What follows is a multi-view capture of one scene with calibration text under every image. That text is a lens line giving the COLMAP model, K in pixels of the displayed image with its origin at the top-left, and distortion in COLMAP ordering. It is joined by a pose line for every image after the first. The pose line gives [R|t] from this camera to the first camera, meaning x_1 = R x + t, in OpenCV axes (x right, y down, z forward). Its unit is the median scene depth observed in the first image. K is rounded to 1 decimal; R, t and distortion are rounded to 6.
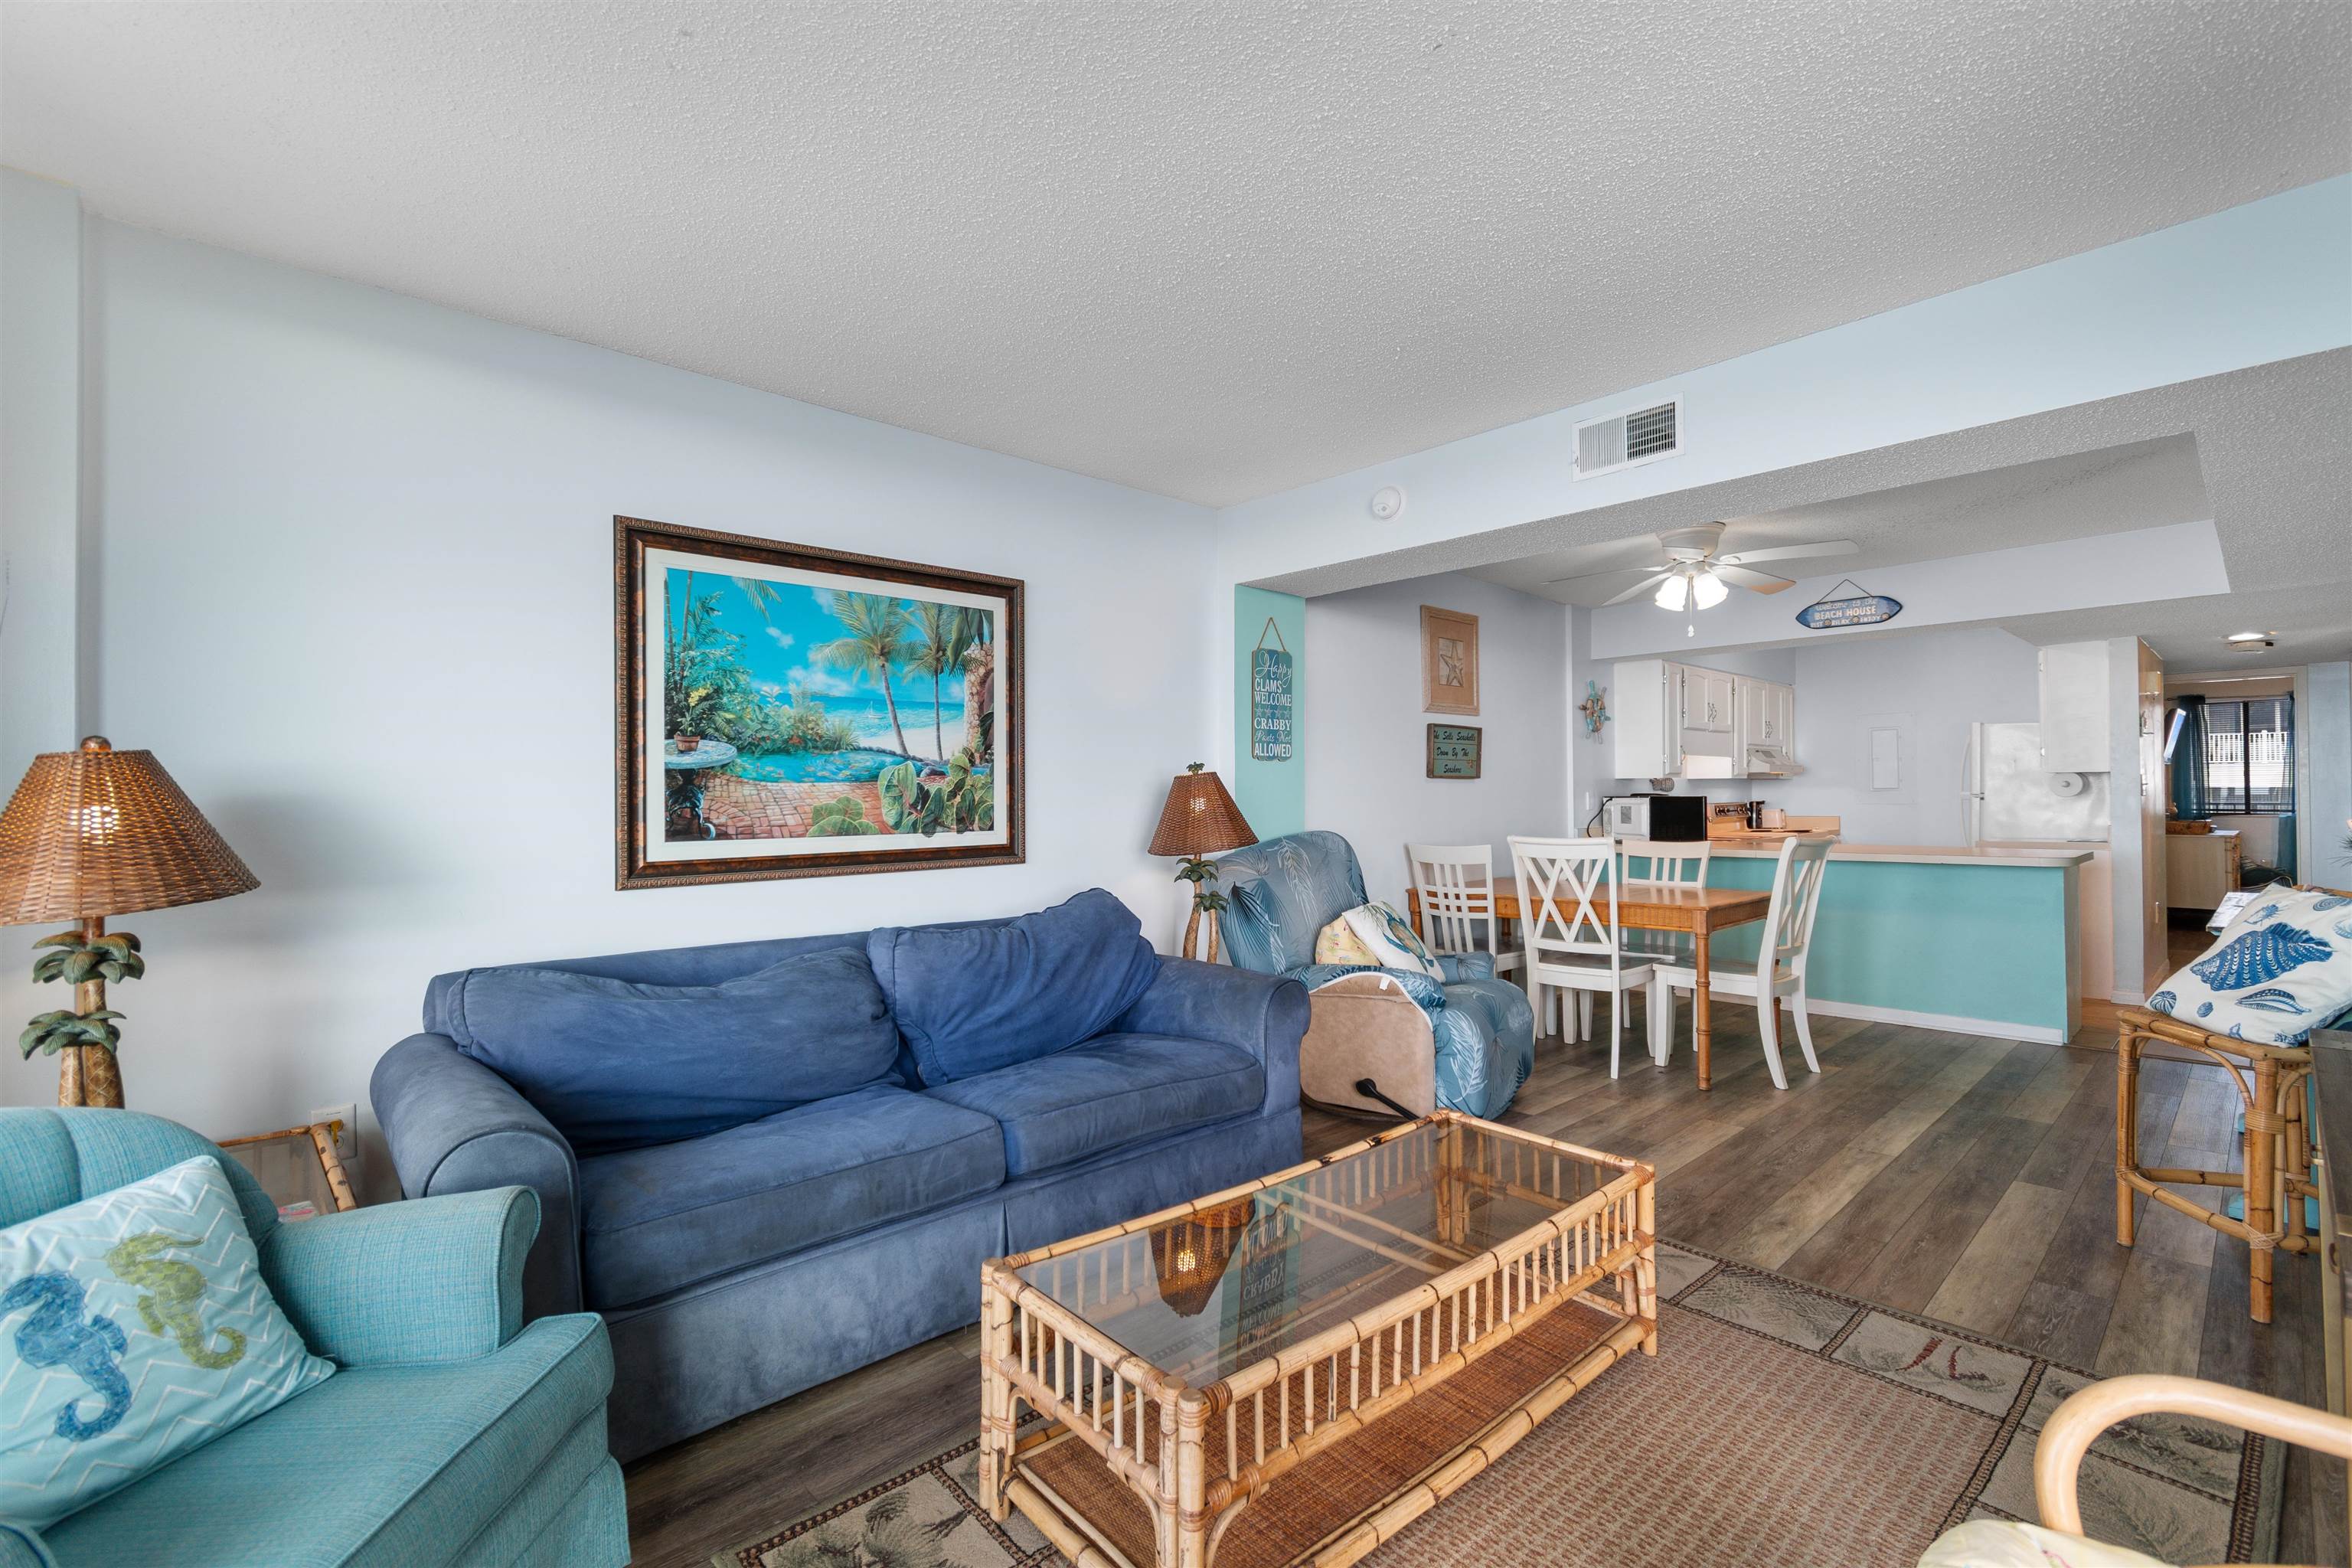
lens RADIAL K [[1042.4, 0, 1163.9], [0, 1042.4, 789.7], [0, 0, 1]] dist [0.003076, -0.001209]
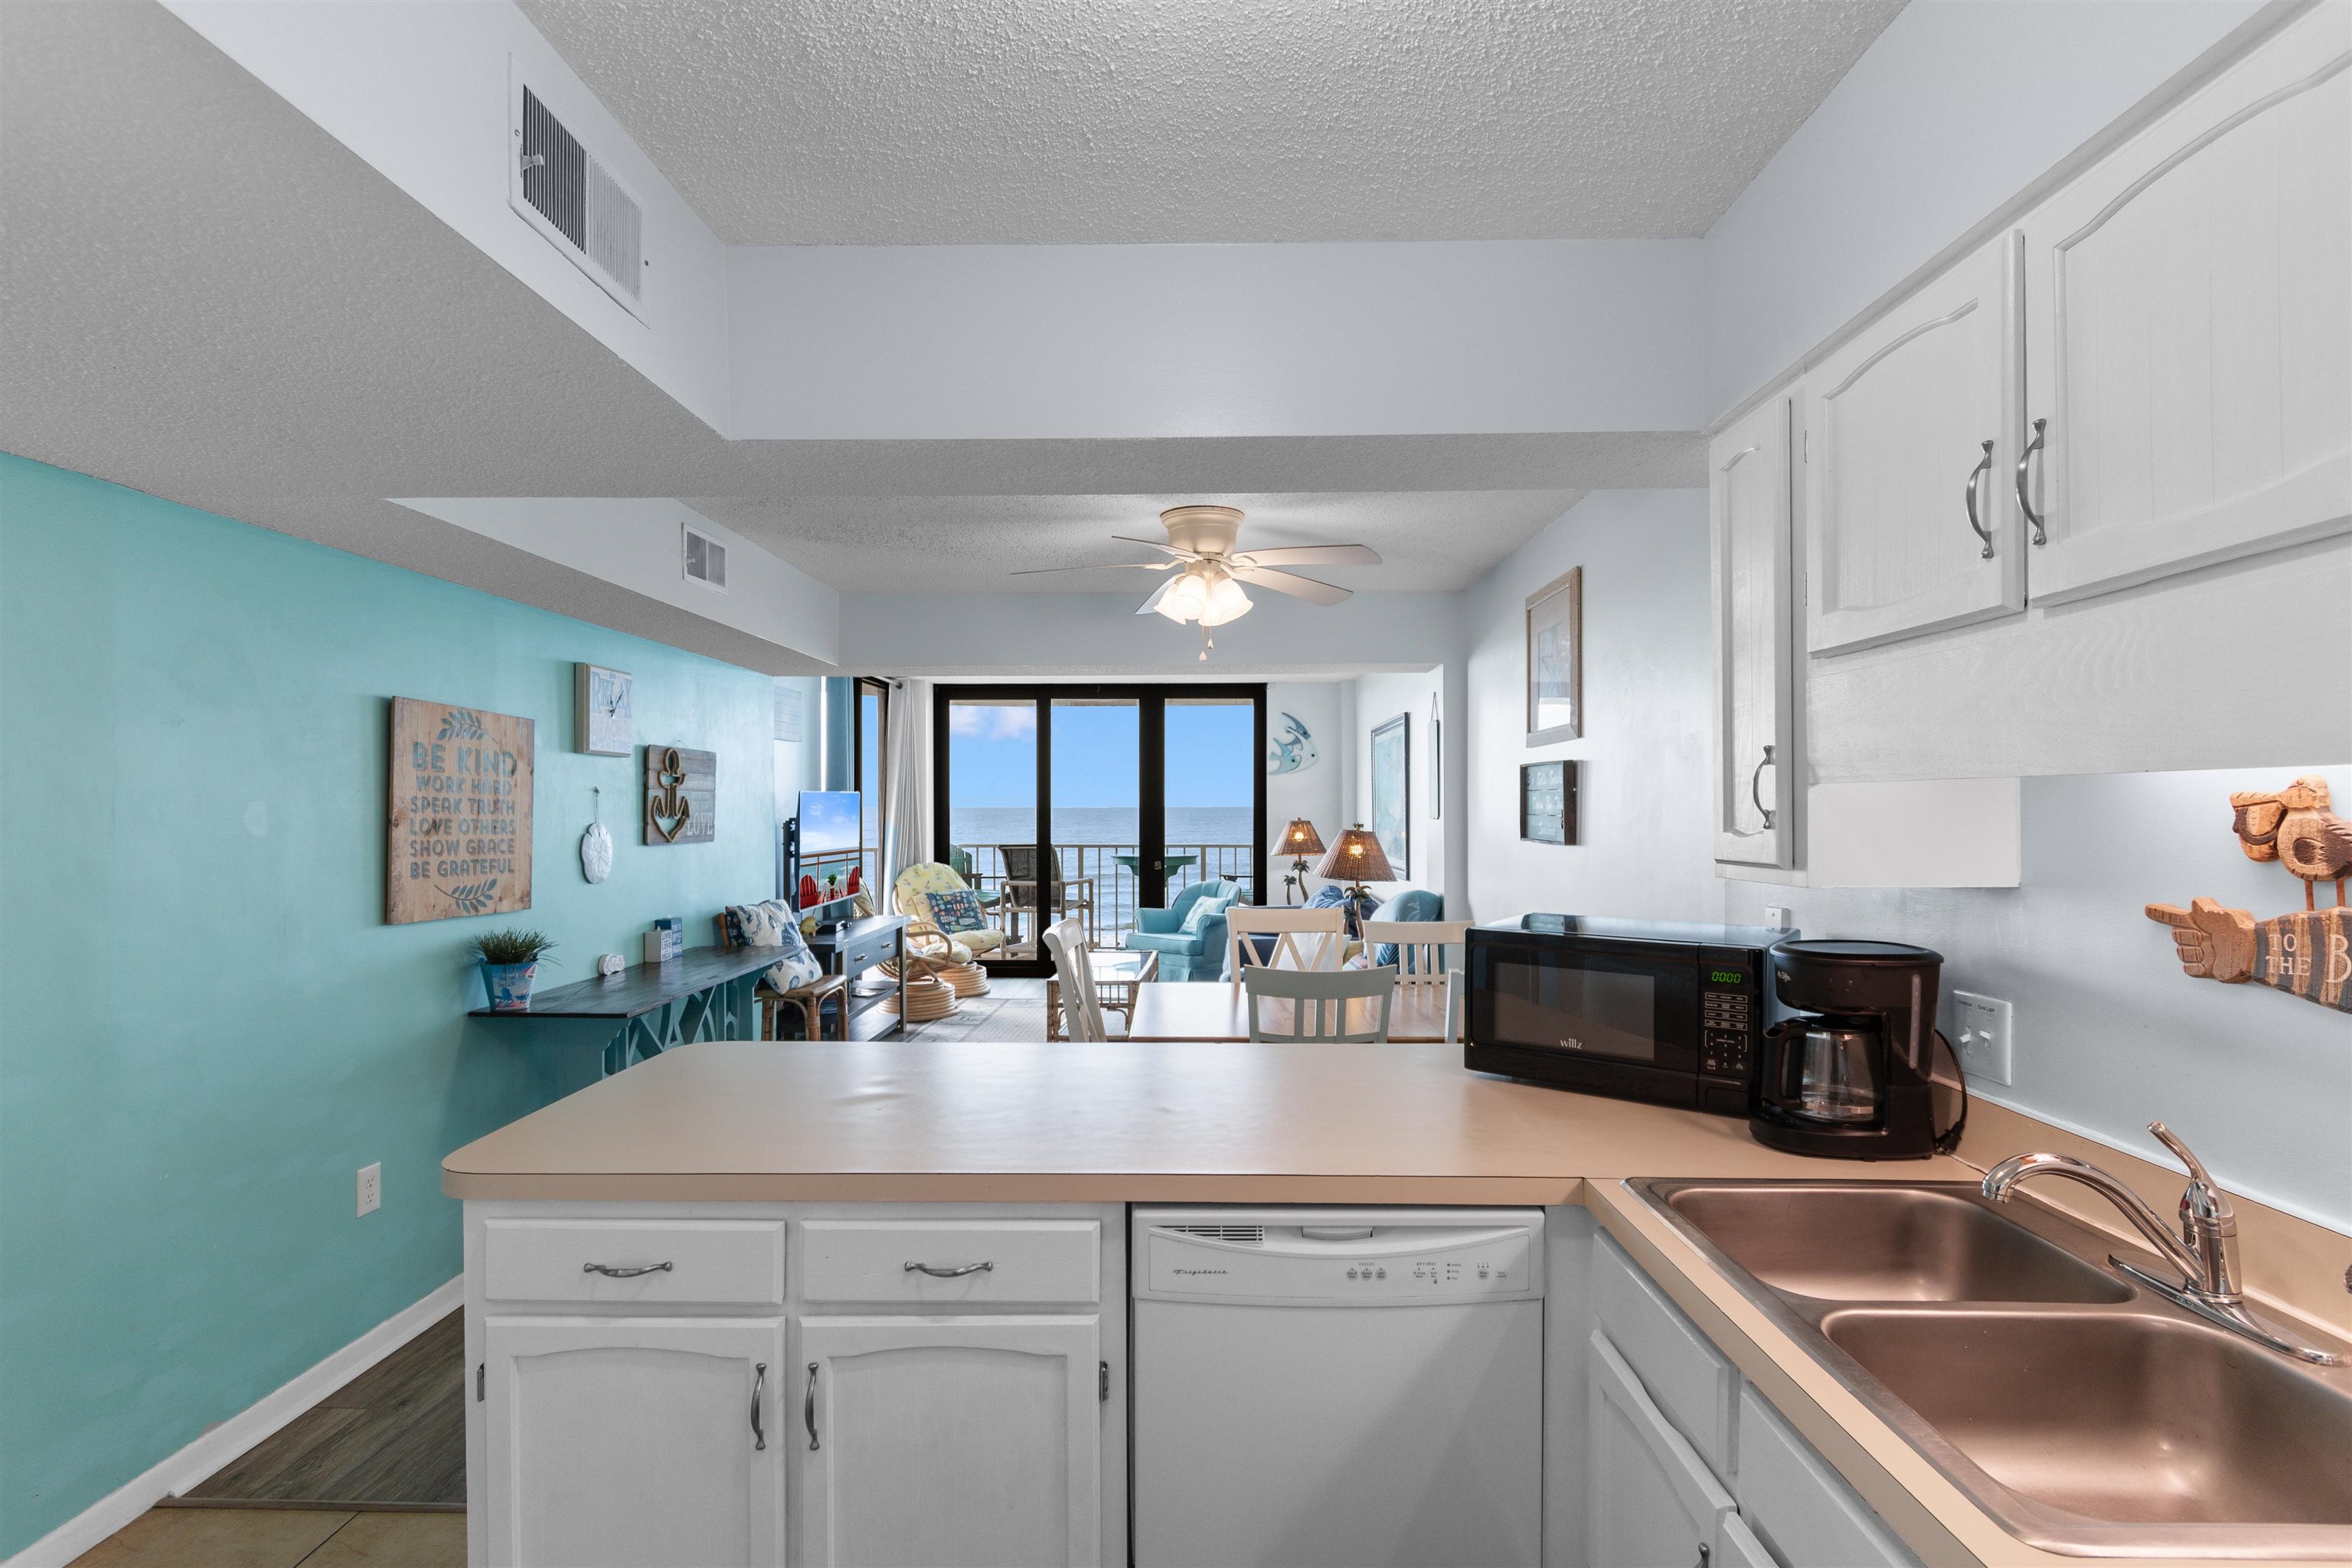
lens RADIAL K [[1127.5, 0, 1186.5], [0, 1127.5, 809.1], [0, 0, 1]] dist [0.005271, -0.005841]
pose [[-0.691546, 0.008652, -0.722281, 0.955226], [0.007187, 0.999961, 0.005097, -0.038056], [0.722297, -0.001667, -0.691581, 1.344330]]
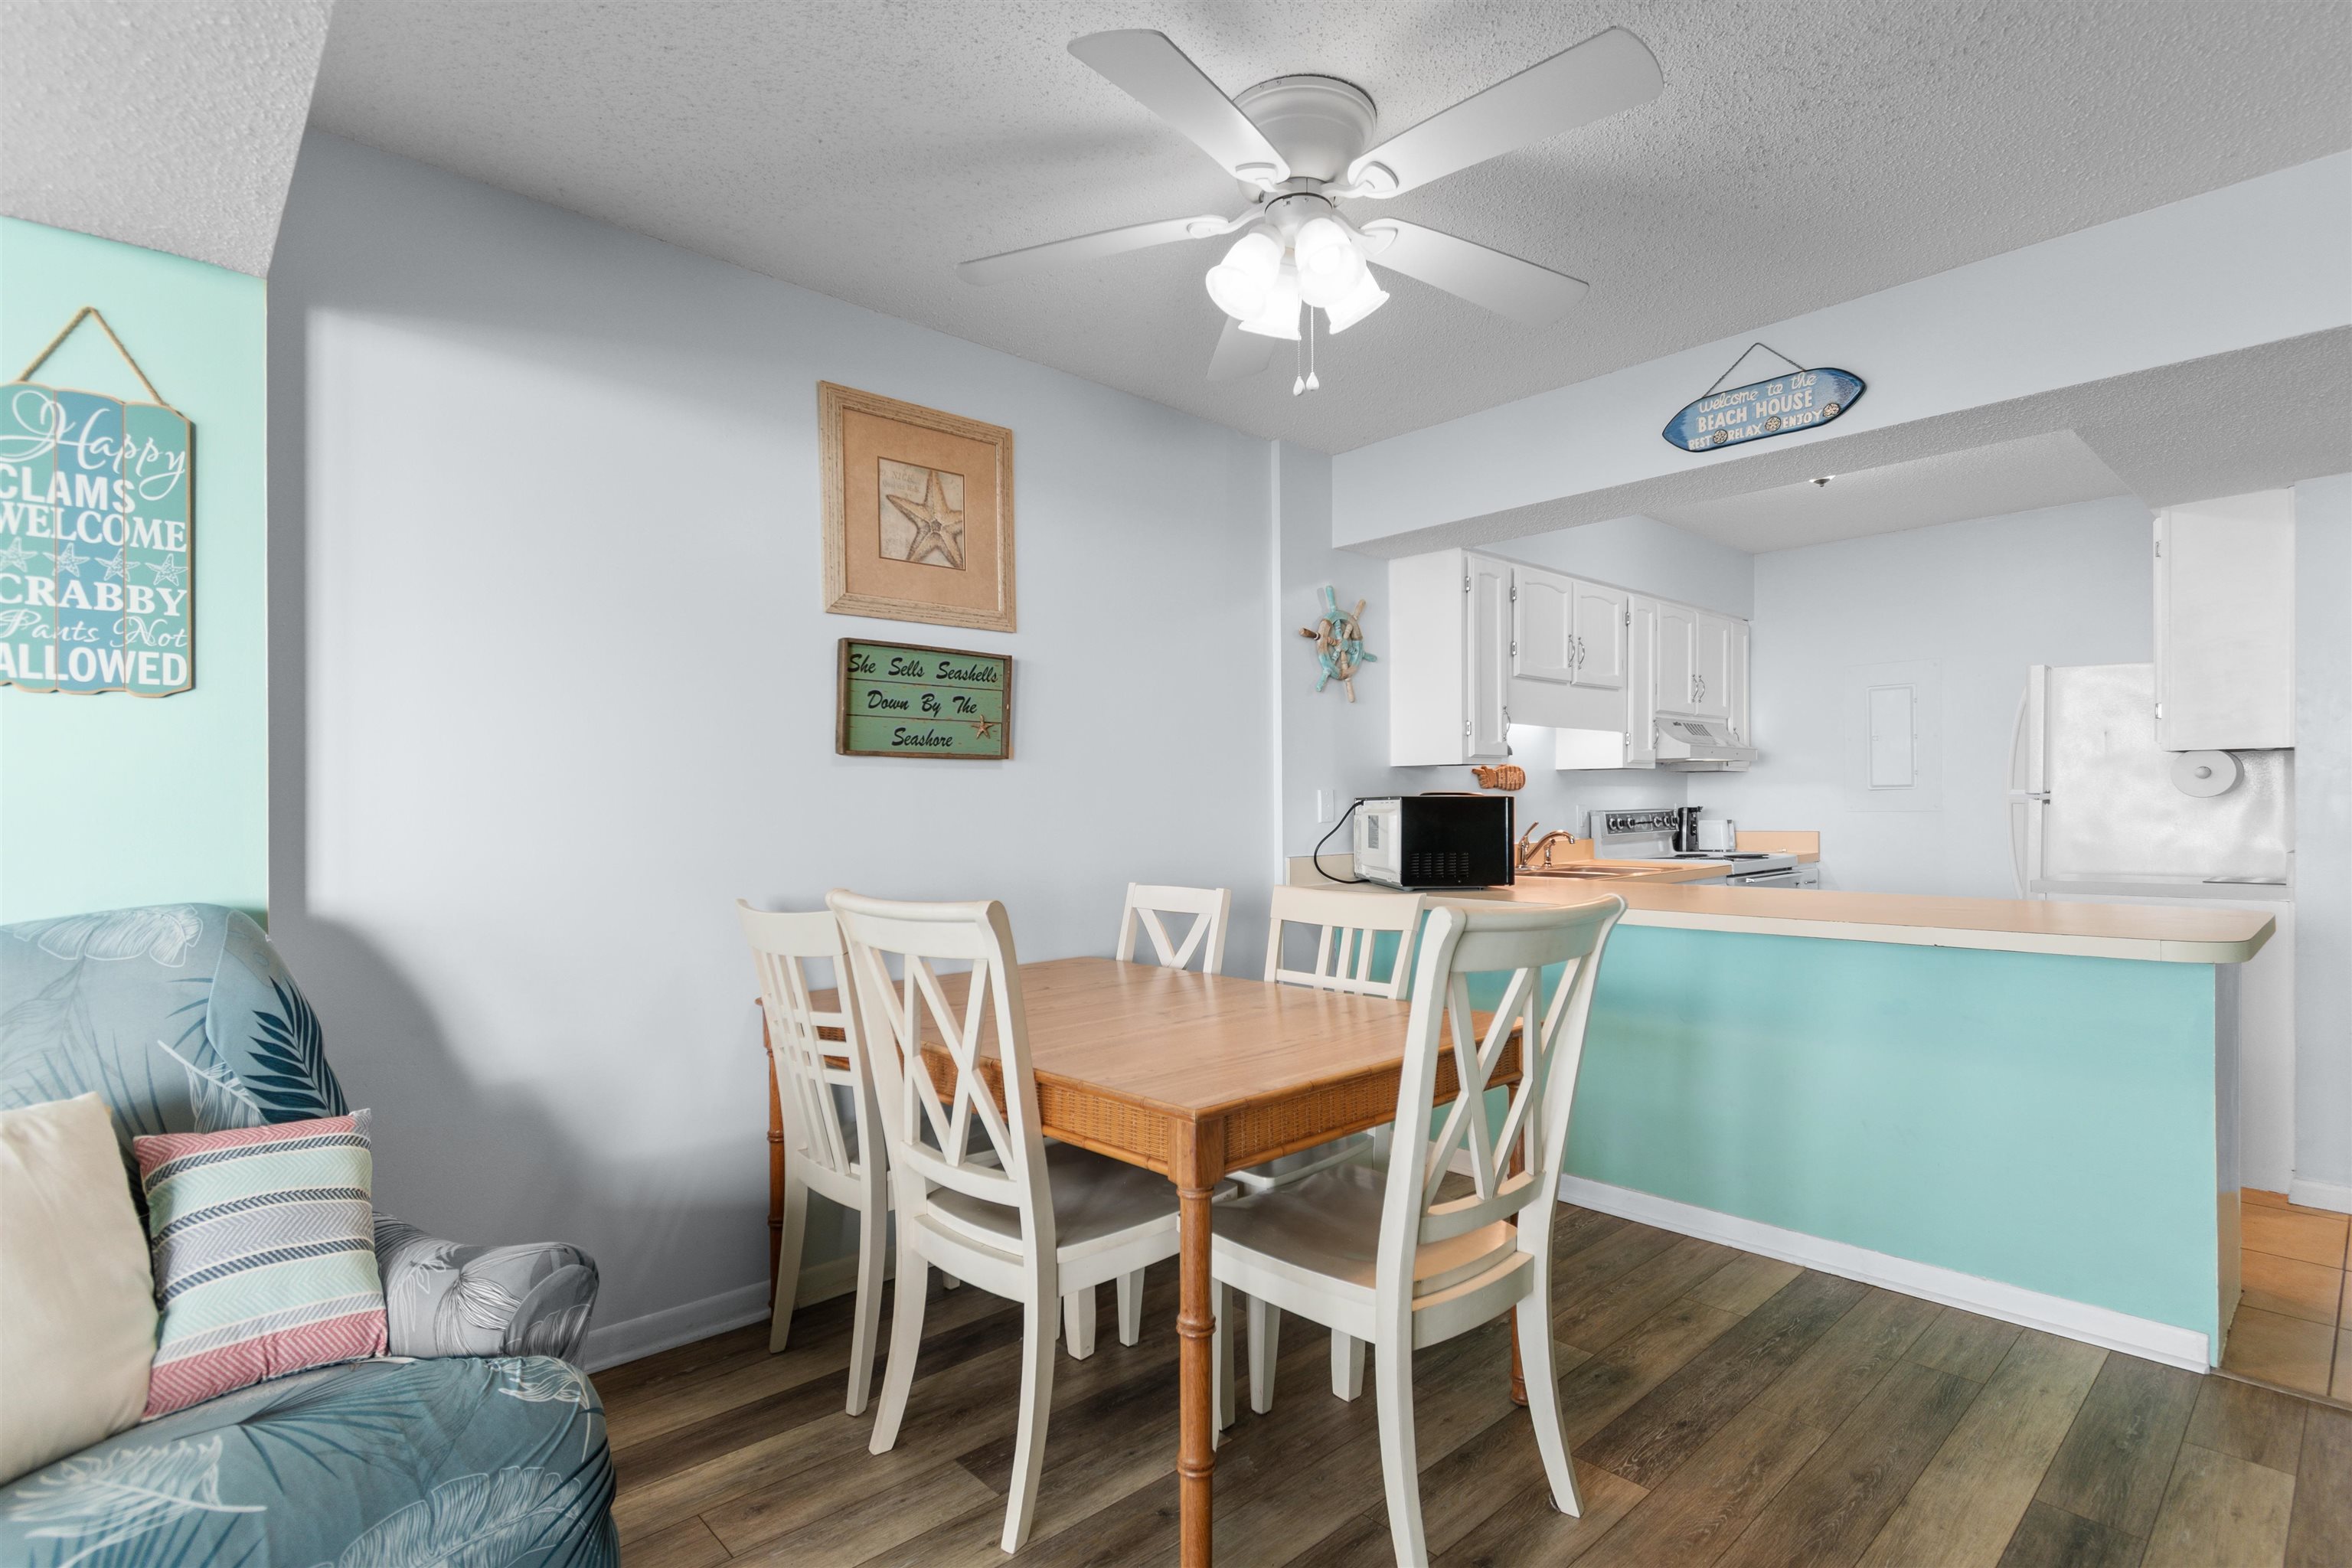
lens RADIAL K [[1127.5, 0, 1162.3], [0, 1127.5, 816.0], [0, 0, 1]] dist [0.005271, -0.005841]
pose [[0.999924, -0.000840, -0.012338, 0.399557], [0.001036, 0.999874, 0.015844, 0.008034], [0.012323, -0.015856, 0.999798, 0.490419]]
